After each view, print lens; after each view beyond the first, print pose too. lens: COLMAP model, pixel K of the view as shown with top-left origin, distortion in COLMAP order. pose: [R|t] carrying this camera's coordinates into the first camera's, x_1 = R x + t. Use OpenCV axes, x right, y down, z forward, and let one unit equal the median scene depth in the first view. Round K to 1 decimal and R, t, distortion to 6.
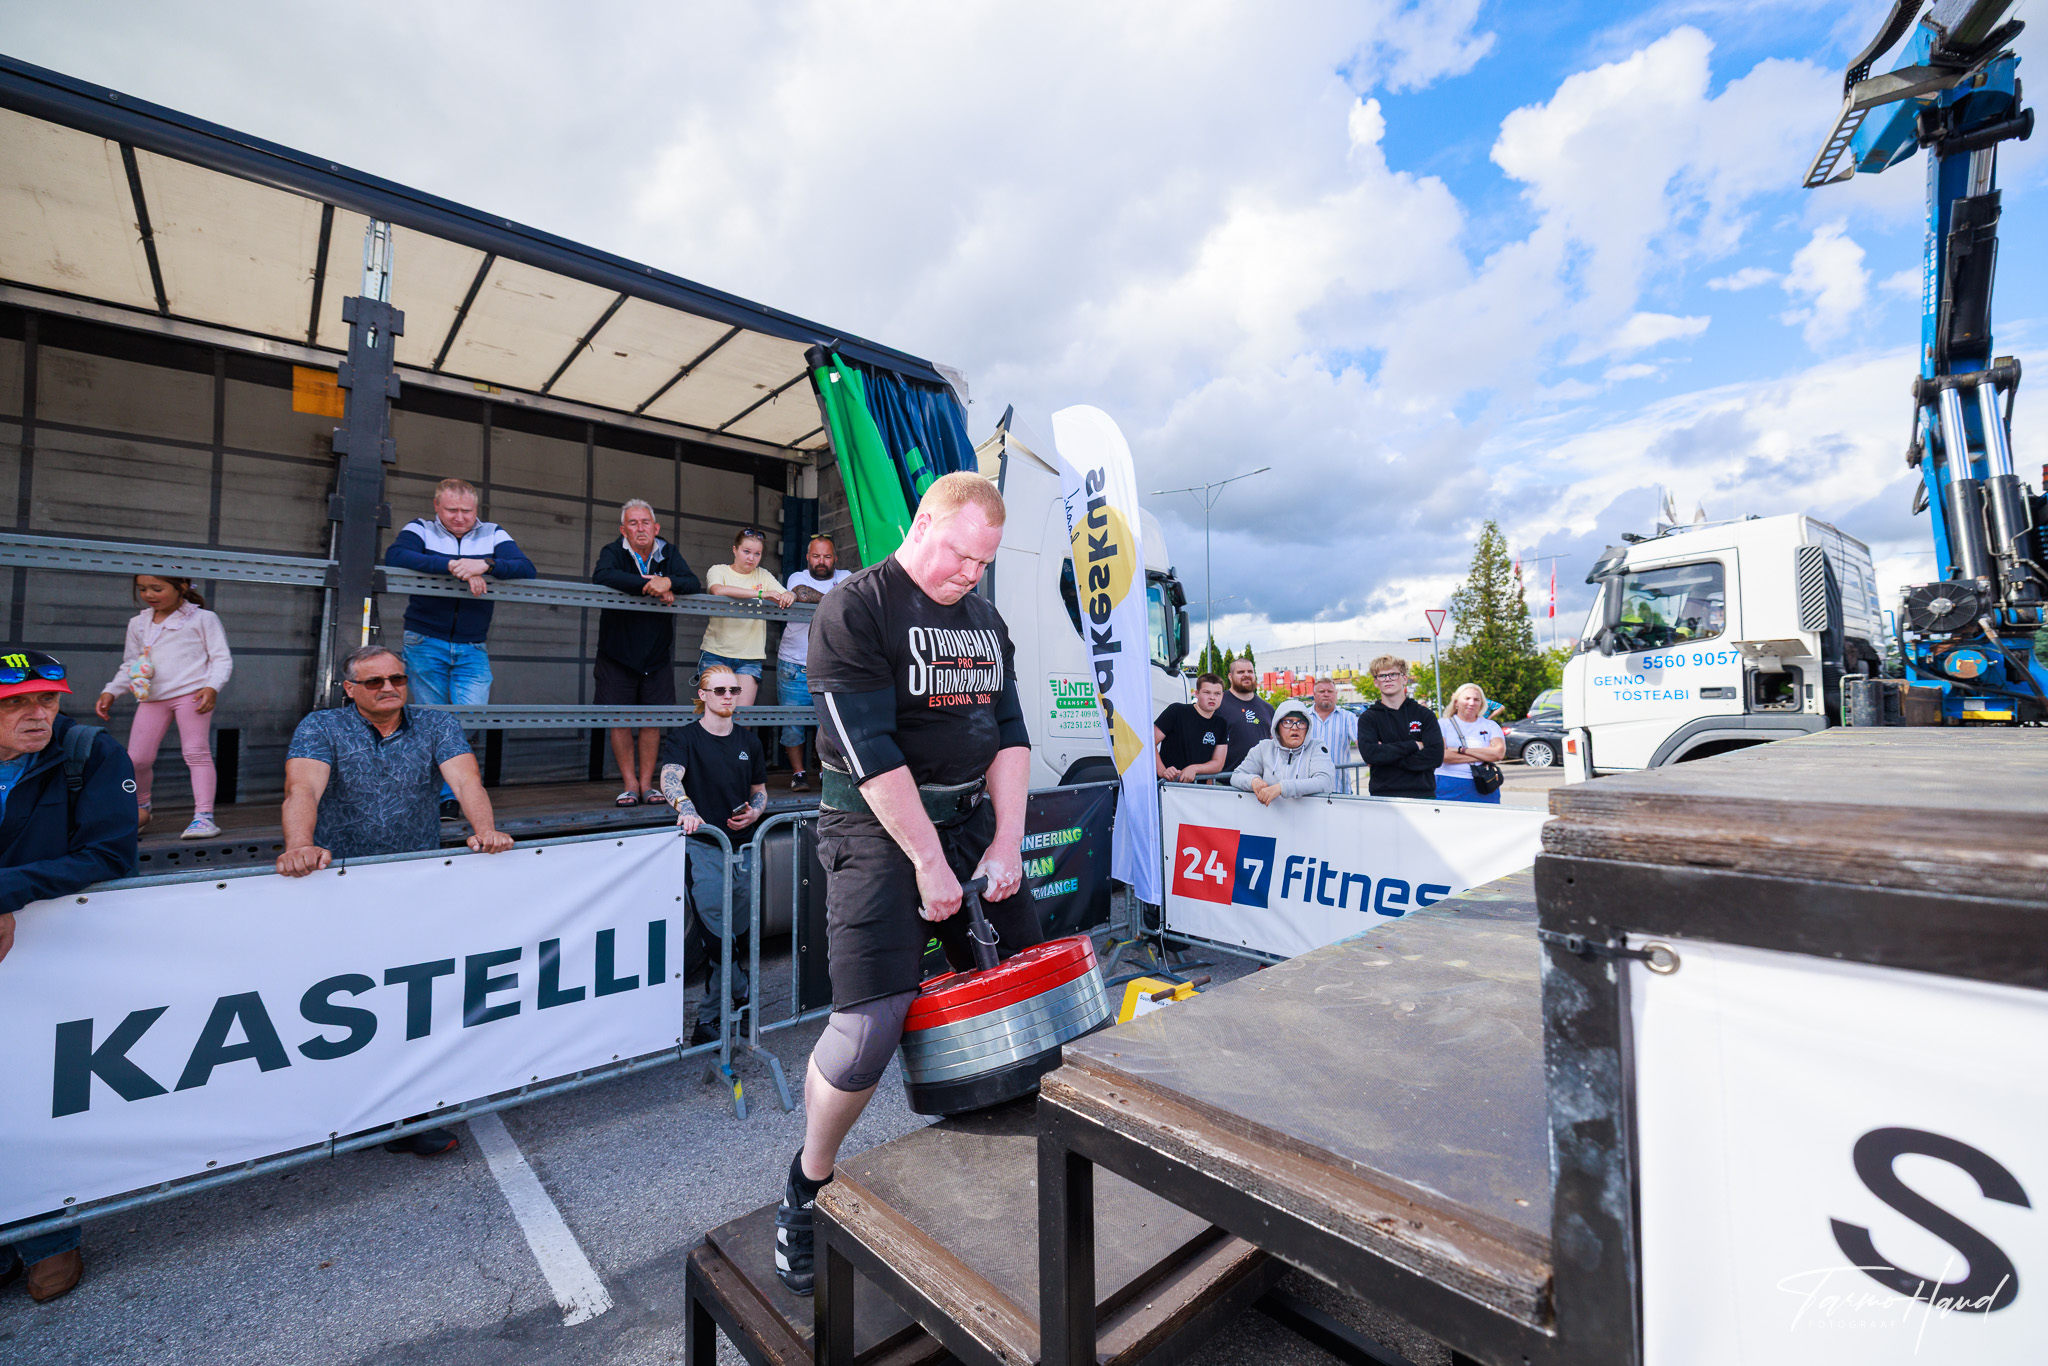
lens RADIAL K [[854.5, 0, 1017.4], [0, 854.5, 677.0], [0, 0, 1]] dist [0.000602, 0.000138]
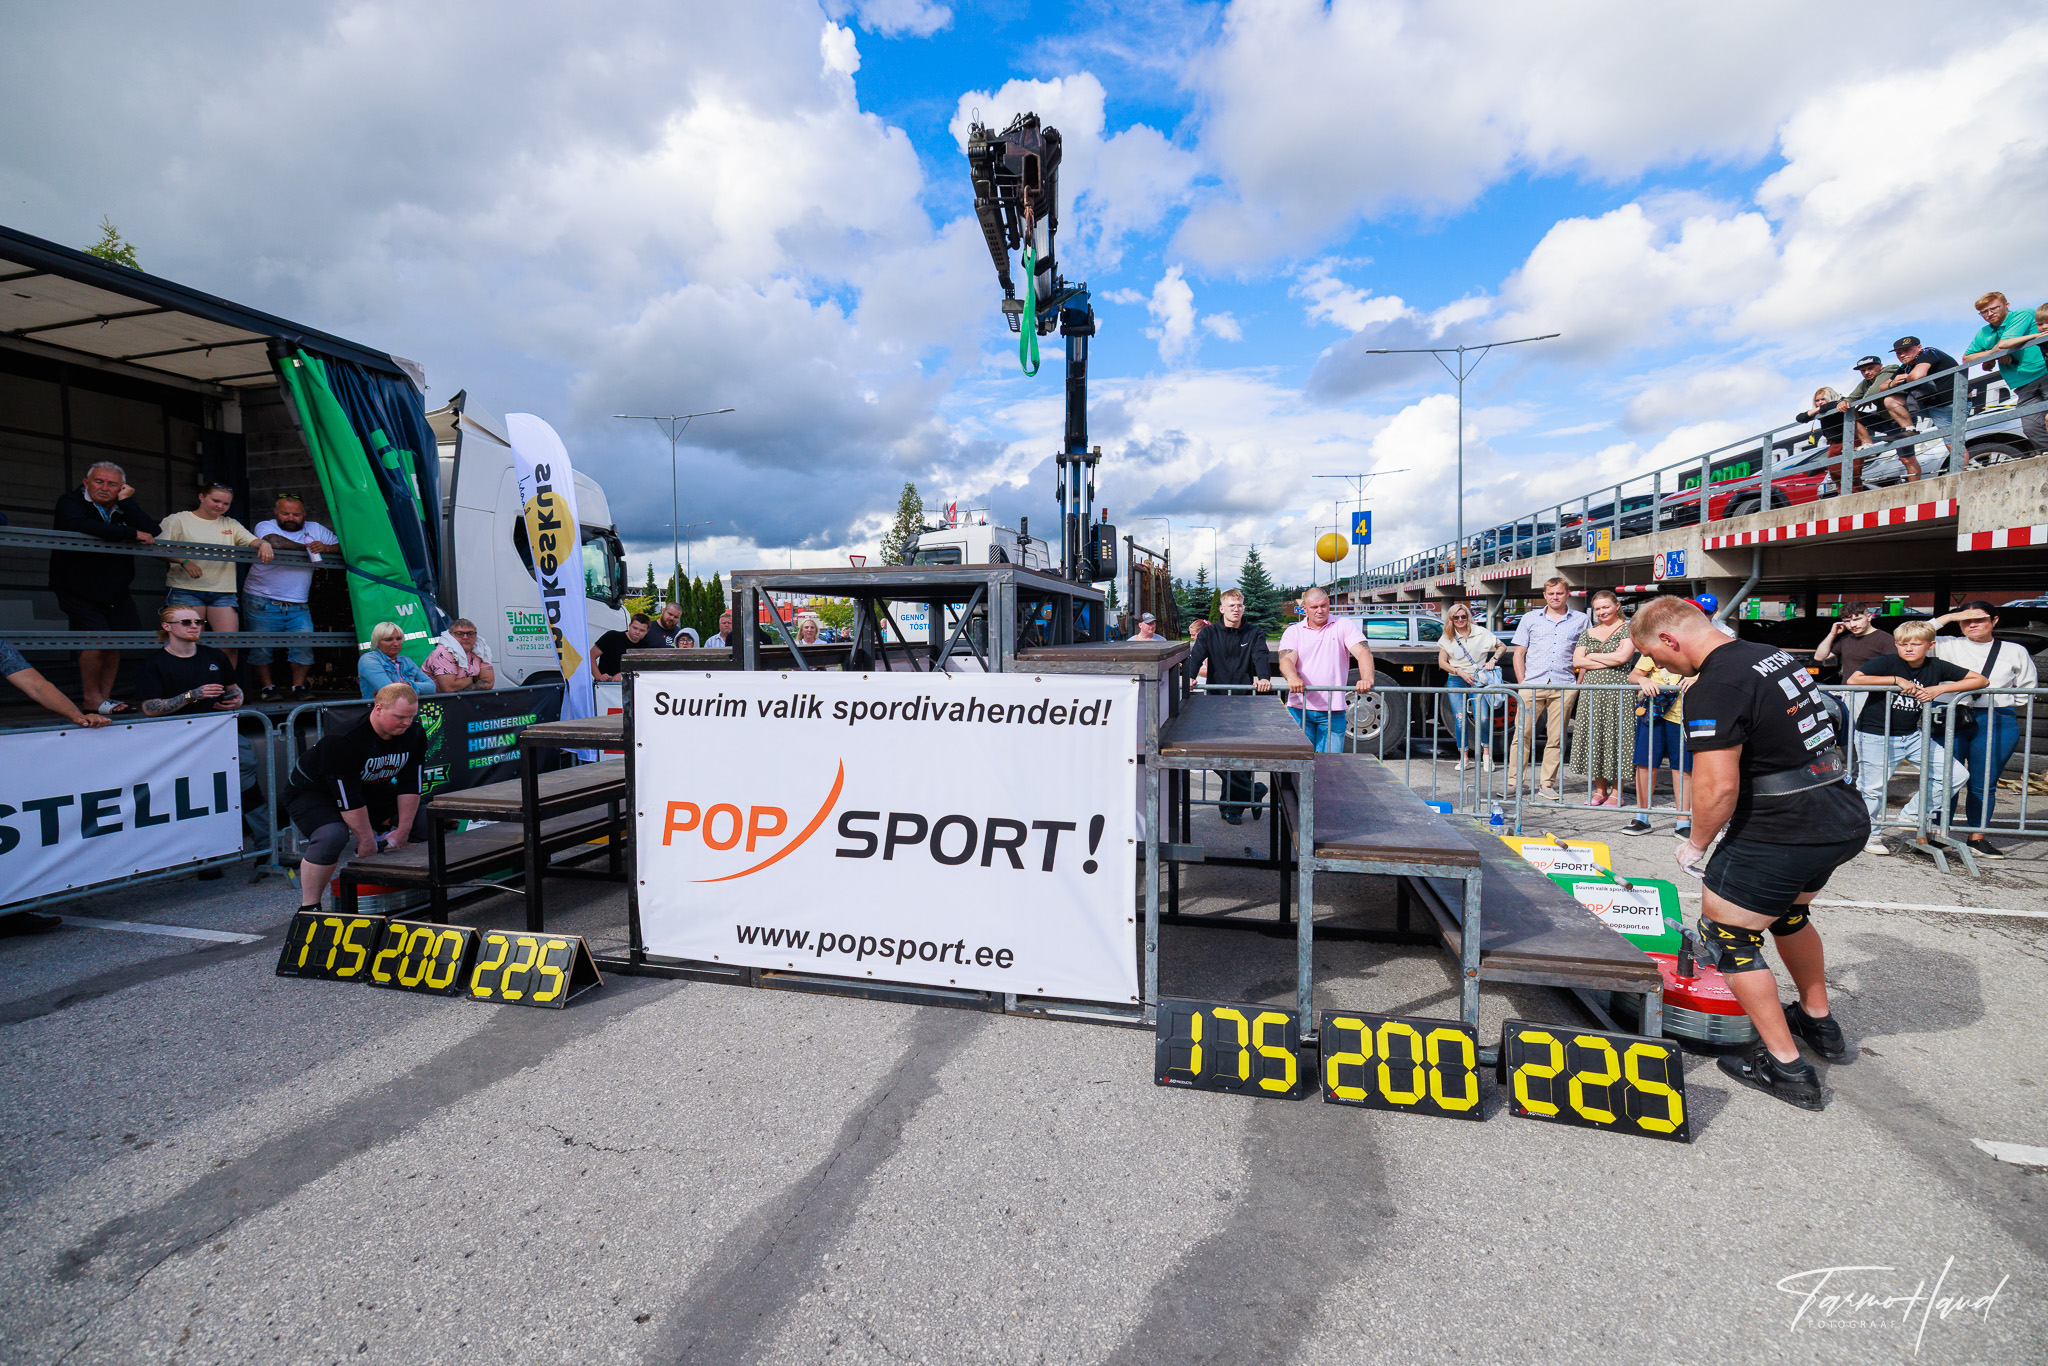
lens RADIAL K [[854.5, 0, 1018.2], [0, 854.5, 680.3], [0, 0, 1]] dist [0.000602, 0.000138]
pose [[0.833946, -0.028218, 0.551124, -0.036738], [-0.021701, 0.996242, 0.083846, -0.021557], [-0.551419, -0.081883, 0.830200, -0.574470]]
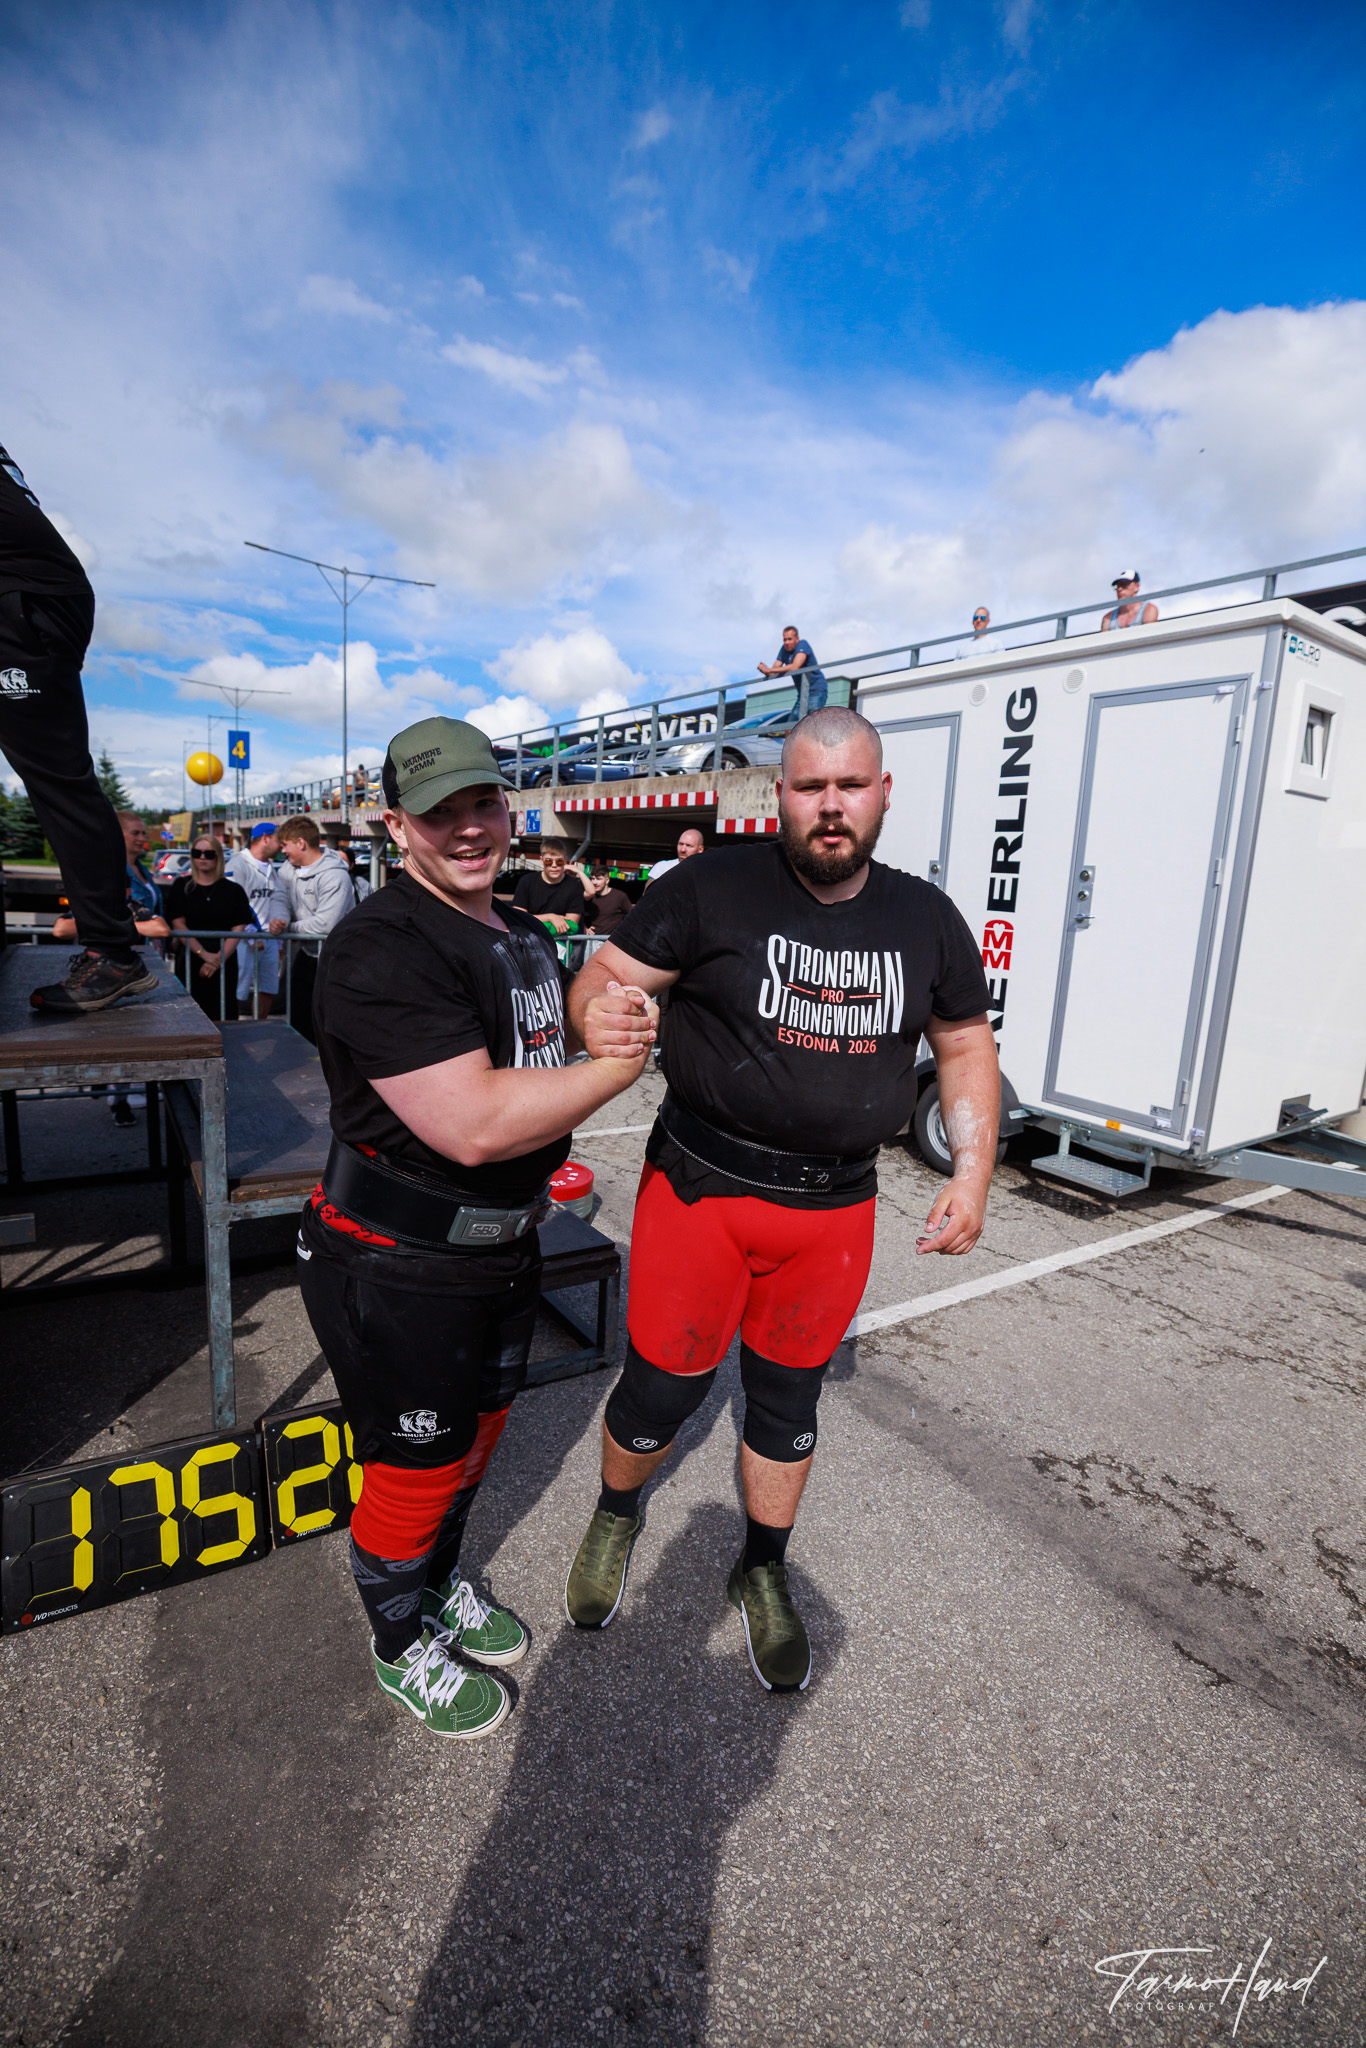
lens RADIAL K [[886.3, 0, 659.7], [0, 886.3, 1037.5], [0, 0, 1]] dist [-0.026578, 0.000193]
pose [[0.164280, -0.148574, 0.975160, 0.075712], [-0.095050, 0.981607, 0.165568, -0.018904], [-0.981824, -0.119889, 0.147137, -0.463322]]
